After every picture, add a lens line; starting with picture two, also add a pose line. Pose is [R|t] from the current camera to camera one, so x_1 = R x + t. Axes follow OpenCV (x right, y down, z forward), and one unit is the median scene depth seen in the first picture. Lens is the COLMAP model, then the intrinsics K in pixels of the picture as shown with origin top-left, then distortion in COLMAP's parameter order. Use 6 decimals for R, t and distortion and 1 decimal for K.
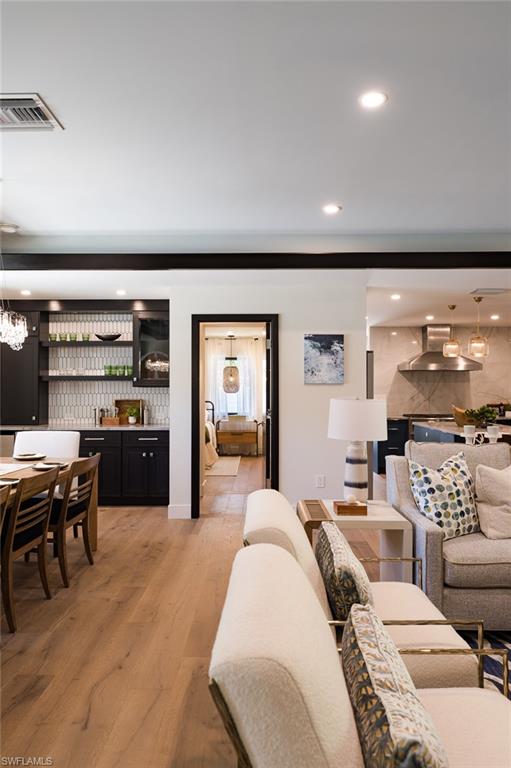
lens RADIAL K [[540.2, 0, 257.5], [0, 540.2, 382.8], [0, 0, 1]] dist [0.000227, -0.014247]
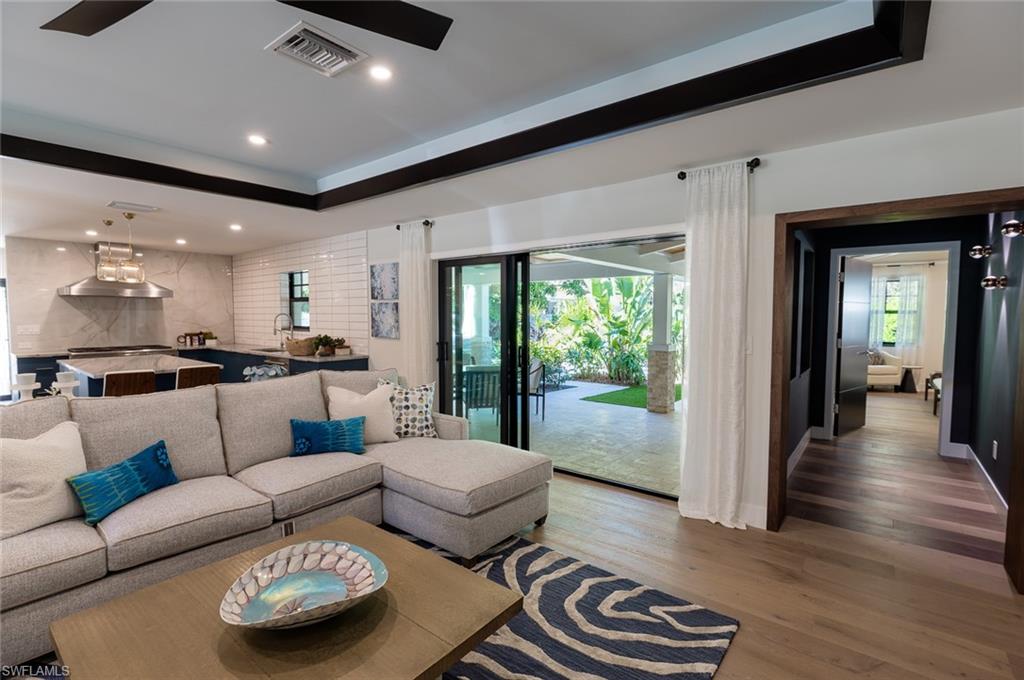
lens RADIAL K [[471.0, 0, 509.6], [0, 471.0, 338.7], [0, 0, 1]] dist [-0.008805, -0.003507]
pose [[0.615794, -0.040846, 0.786848, 0.177272], [-0.009476, 0.998199, 0.059233, -0.007300], [-0.787850, -0.043931, 0.614298, 0.052705]]
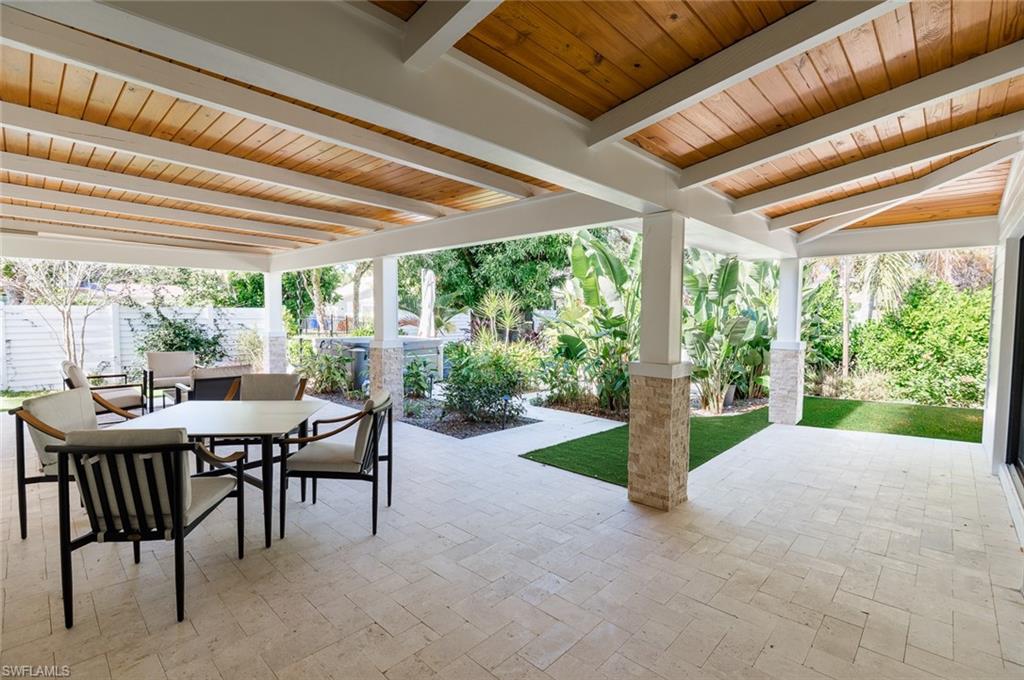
lens RADIAL K [[471.0, 0, 506.6], [0, 471.0, 339.4], [0, 0, 1]] dist [-0.008805, -0.003507]
pose [[0.682609, -0.039246, 0.729729, 0.791717], [-0.013980, 0.997673, 0.066733, 0.009644], [-0.730650, -0.055754, 0.680472, 0.225029]]
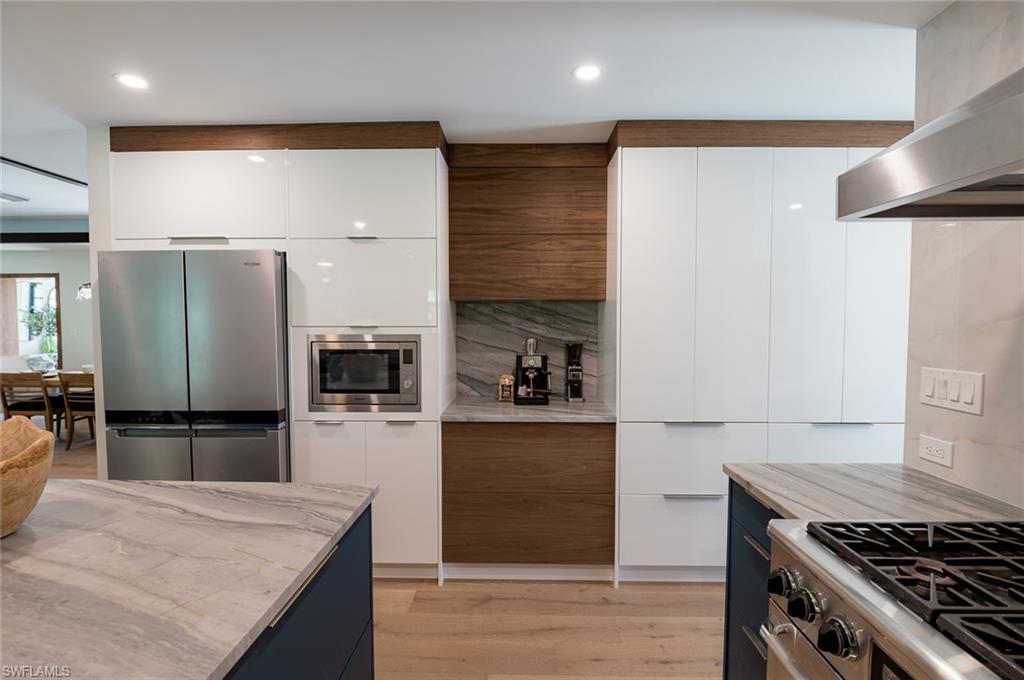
lens RADIAL K [[471.0, 0, 516.7], [0, 471.0, 339.2], [0, 0, 1]] dist [-0.008805, -0.003507]
pose [[-0.009051, 0.034785, -0.999354, 0.544262], [0.008131, 0.999364, 0.034711, 0.006486], [0.999926, -0.007811, -0.009328, 1.202981]]
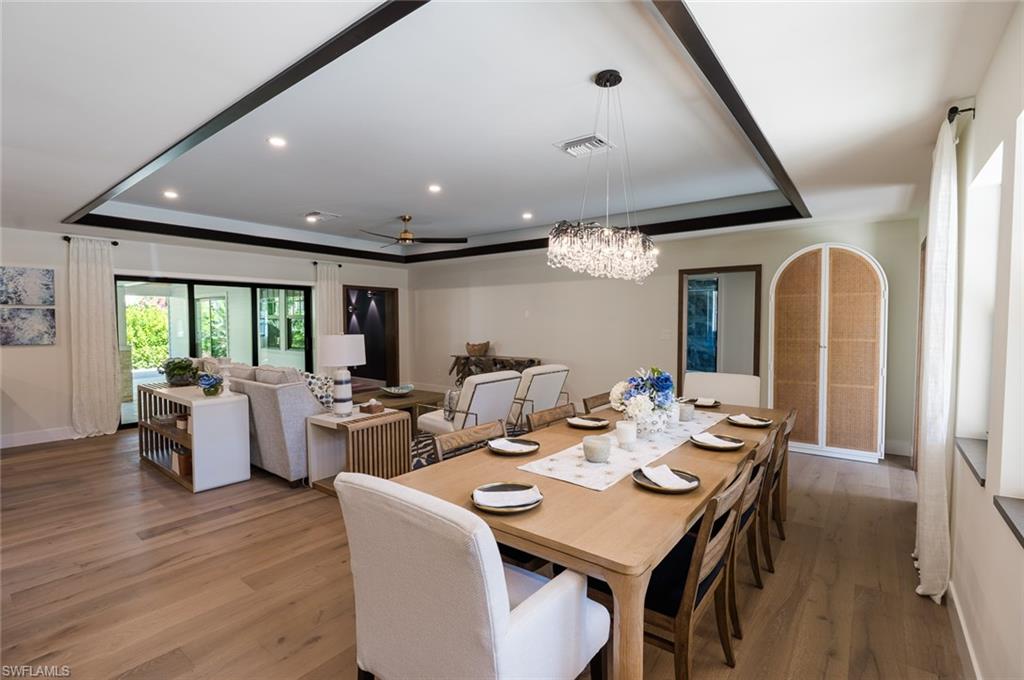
lens RADIAL K [[471.0, 0, 507.9], [0, 471.0, 340.1], [0, 0, 1]] dist [-0.008805, -0.003507]
pose [[-0.794369, -0.027286, 0.606823, -0.431342], [-0.008707, 0.999399, 0.033541, 0.000818], [-0.607374, 0.021360, -0.794129, 0.868288]]
